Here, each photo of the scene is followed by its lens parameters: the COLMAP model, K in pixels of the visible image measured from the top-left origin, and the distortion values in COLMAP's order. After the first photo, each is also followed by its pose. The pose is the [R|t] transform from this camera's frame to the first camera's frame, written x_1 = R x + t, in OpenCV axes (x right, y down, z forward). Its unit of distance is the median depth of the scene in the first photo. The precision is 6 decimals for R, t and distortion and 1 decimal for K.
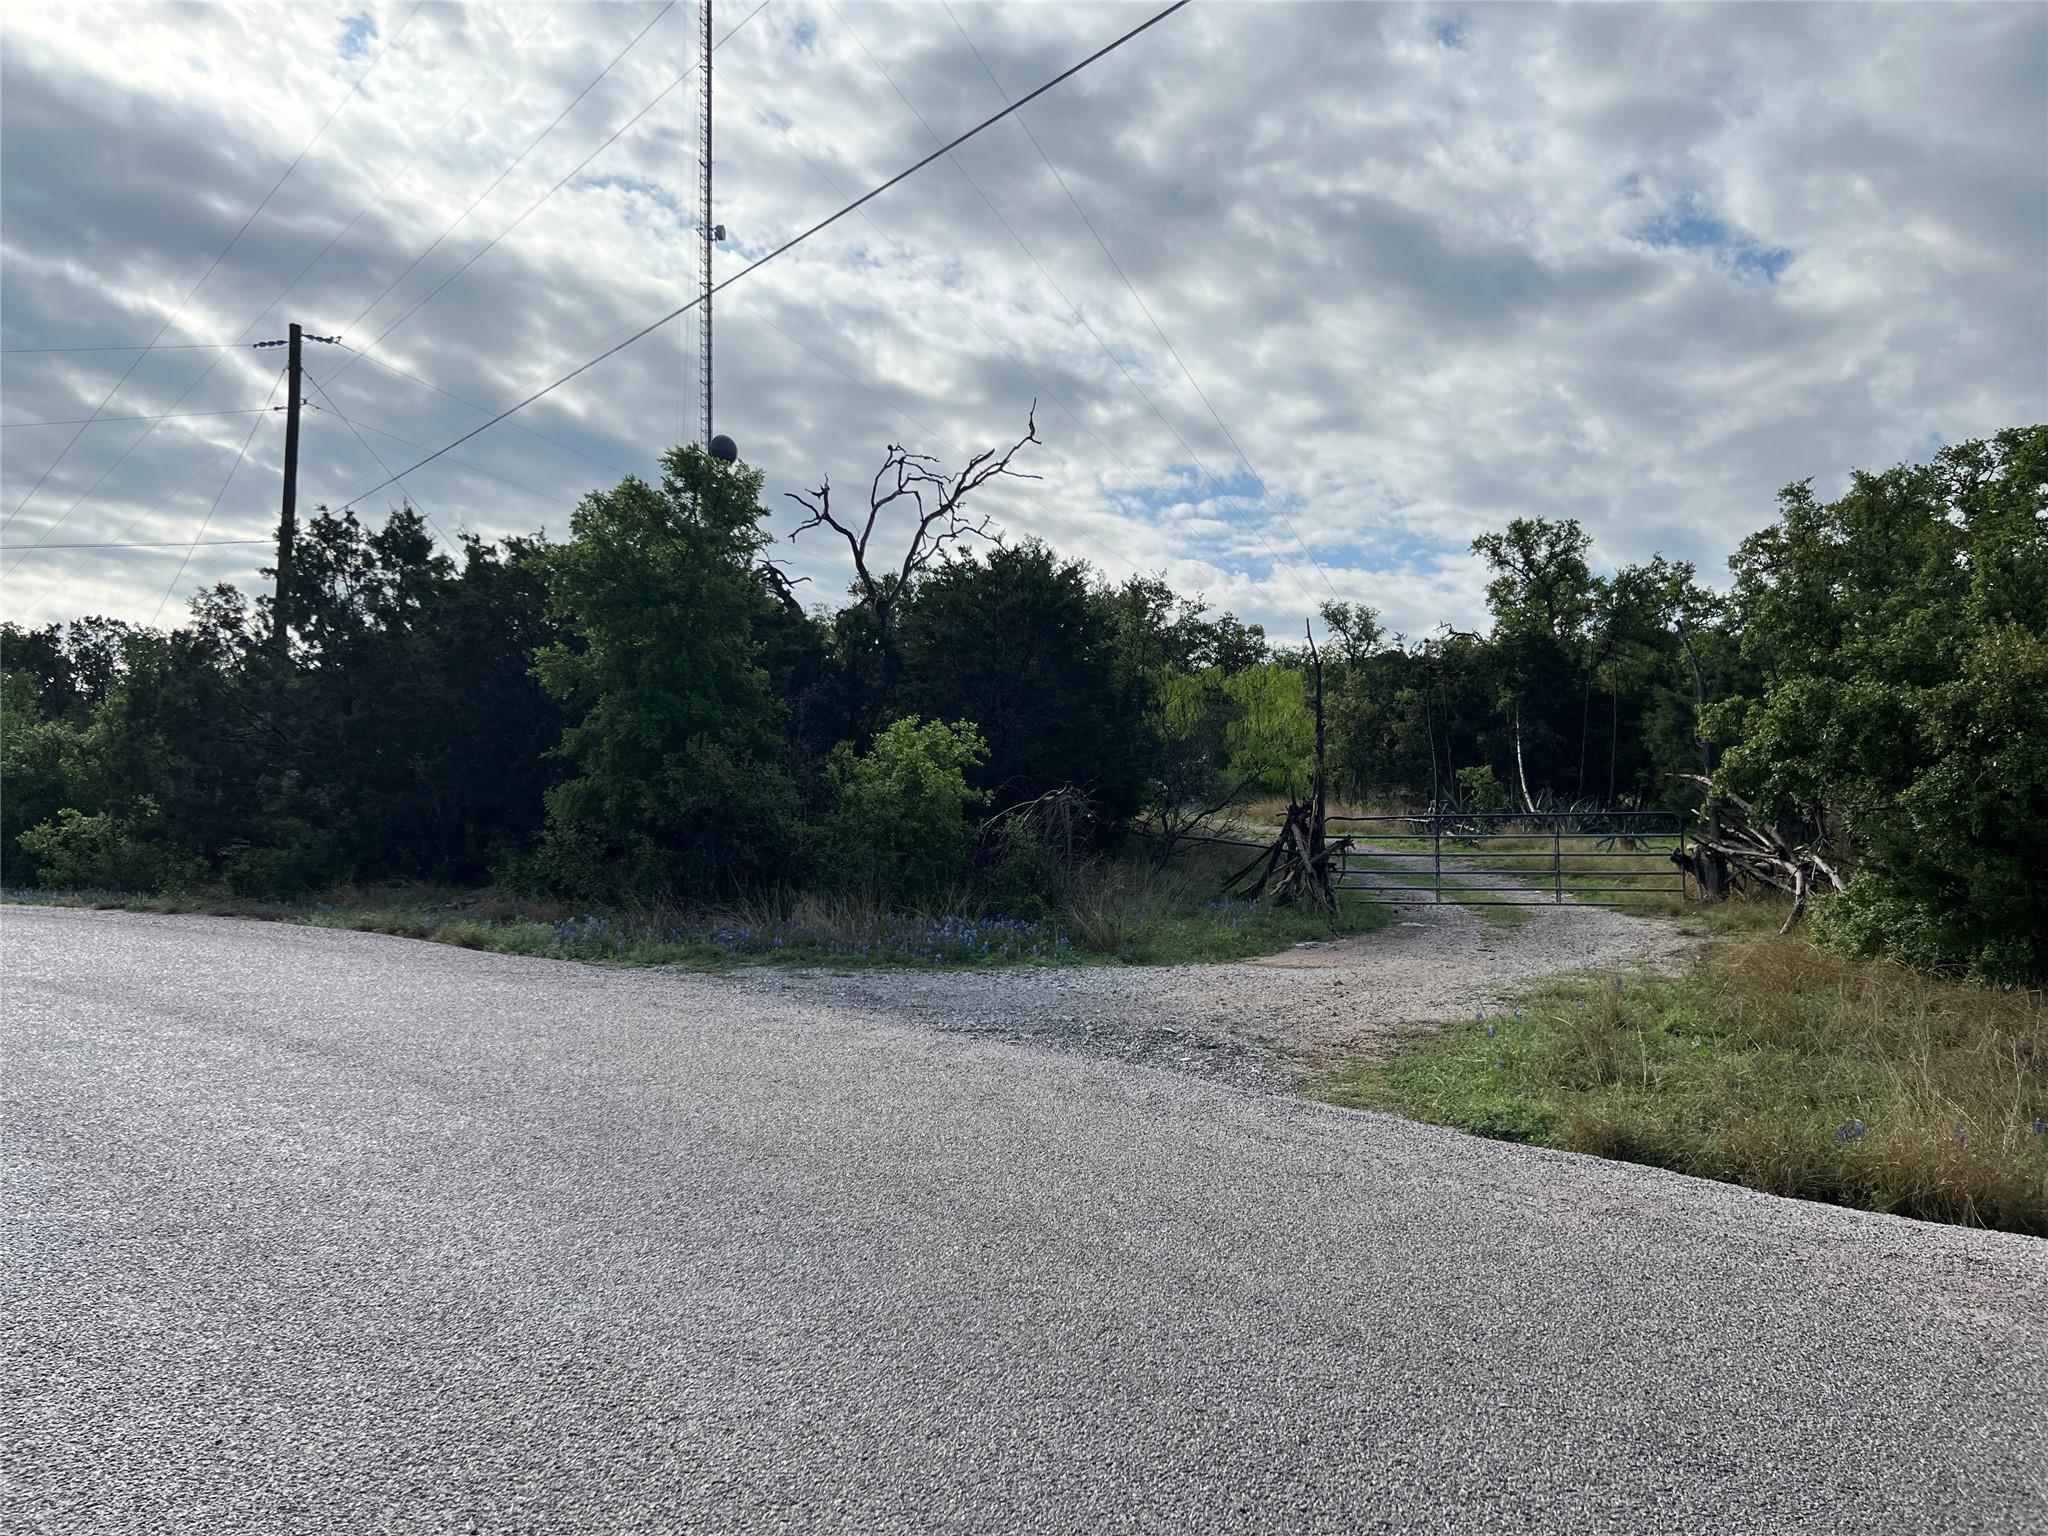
lens RADIAL K [[1555.5, 0, 1024.0], [0, 1555.5, 768.0], [0, 0, 1]] dist [0.109014, -0.226536]
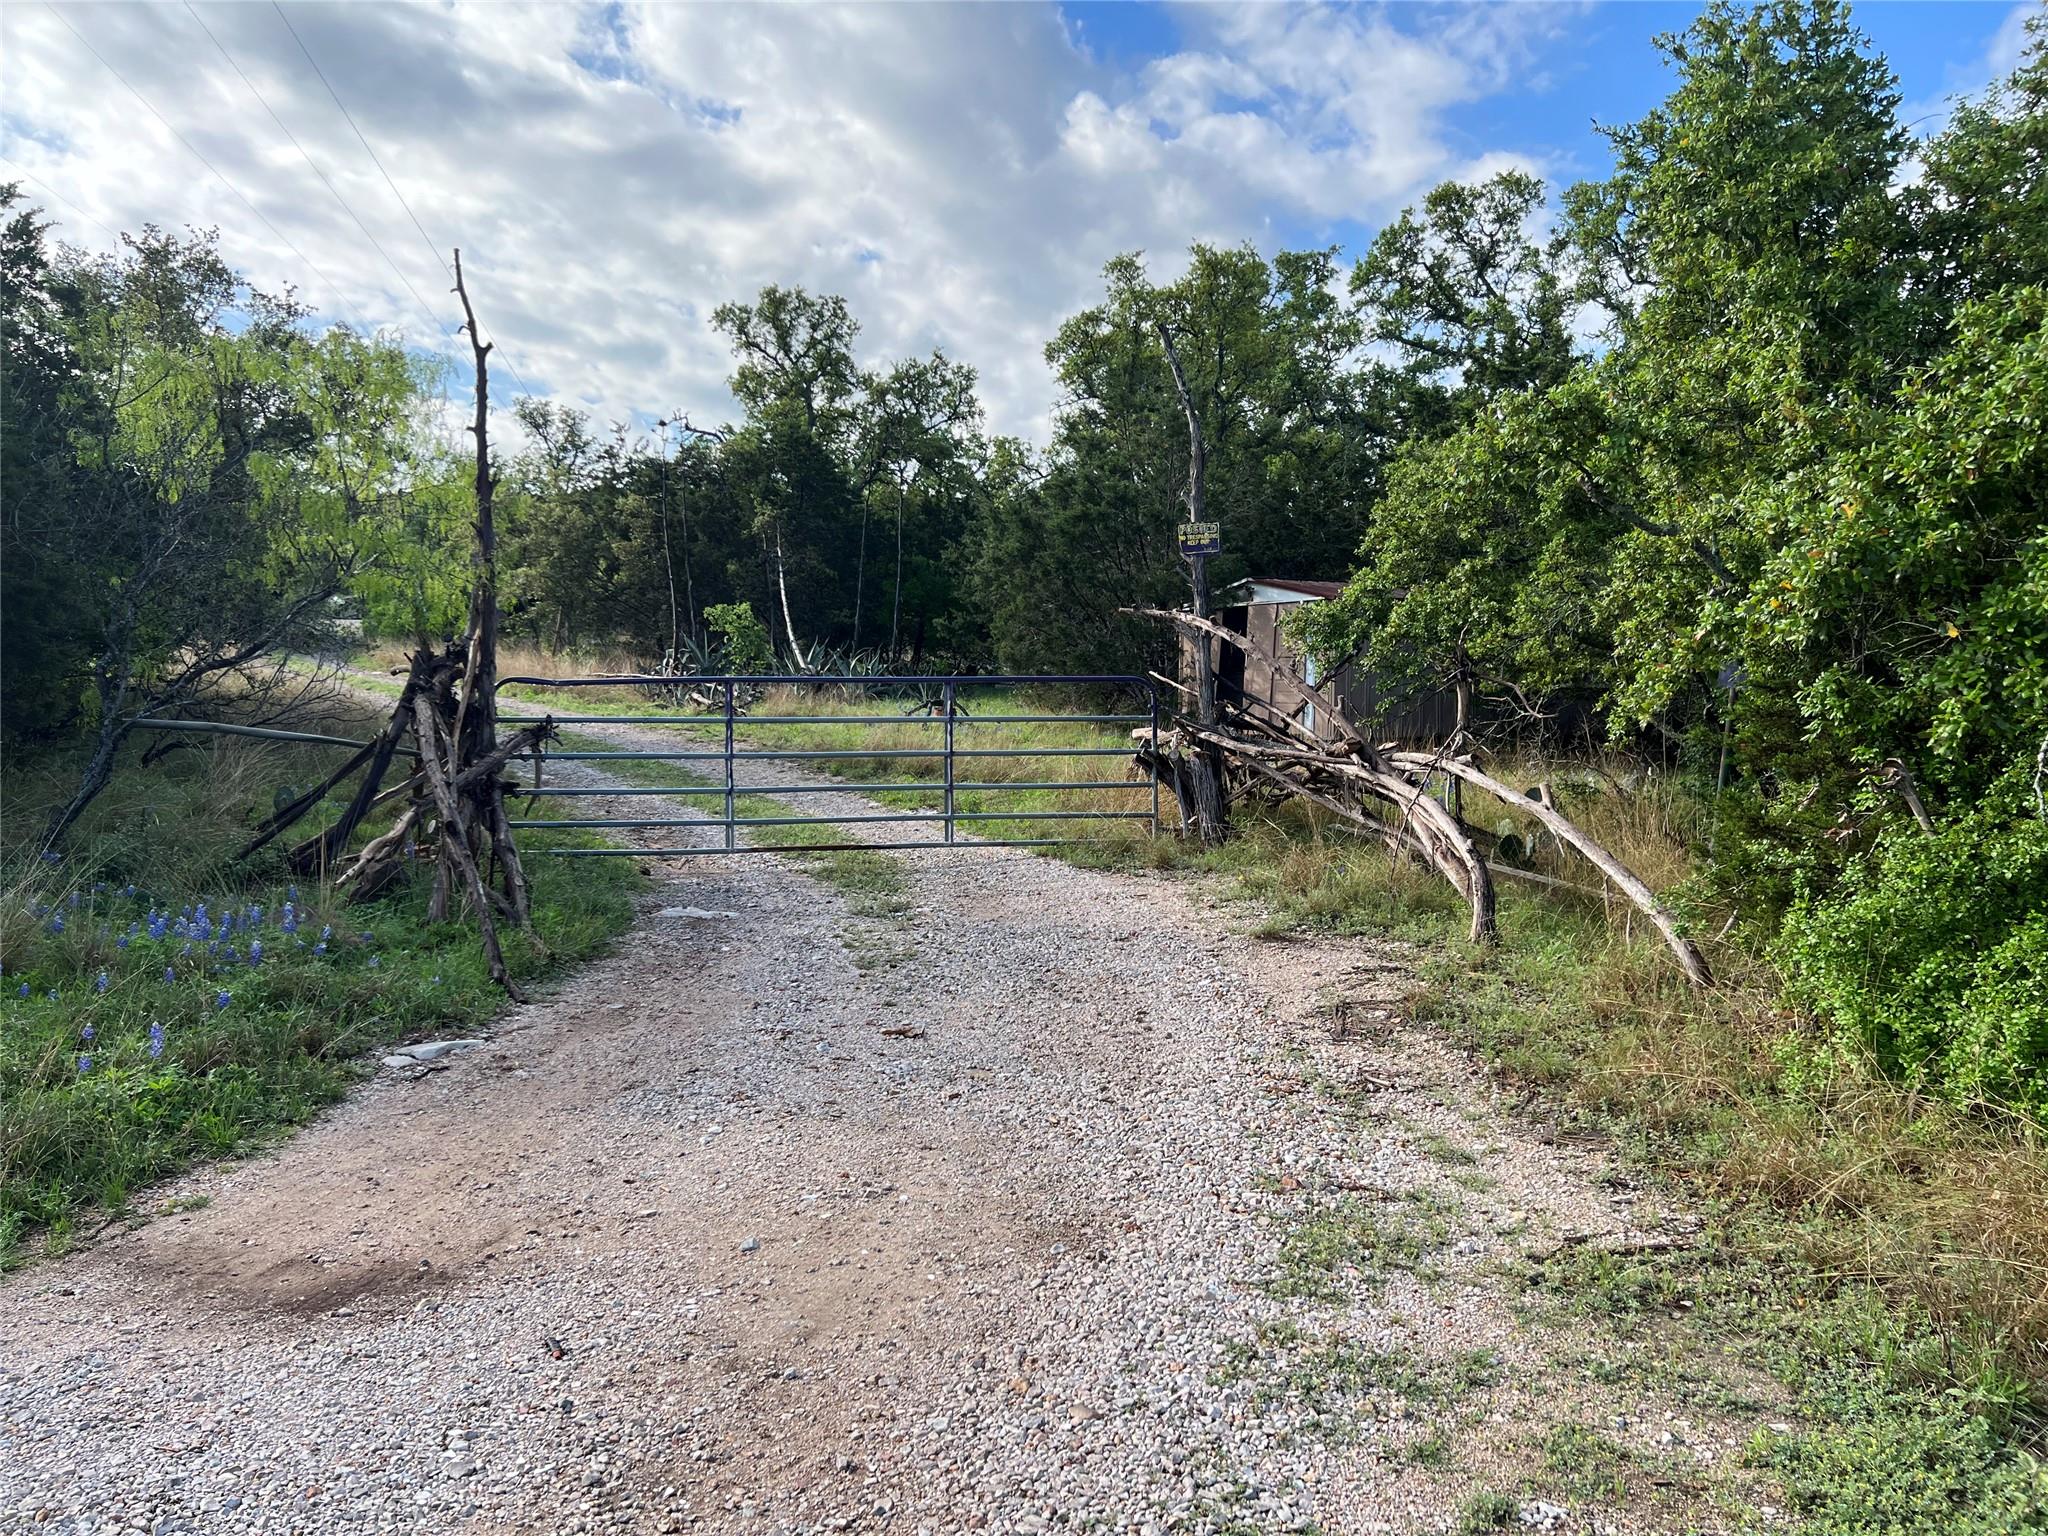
lens RADIAL K [[1555.5, 0, 1024.0], [0, 1555.5, 768.0], [0, 0, 1]] dist [0.109014, -0.226536]
pose [[0.879234, -0.016685, 0.476097, 0.061966], [-0.028985, 0.995661, 0.088422, 0.006862], [-0.475507, -0.091543, 0.874936, 0.294747]]
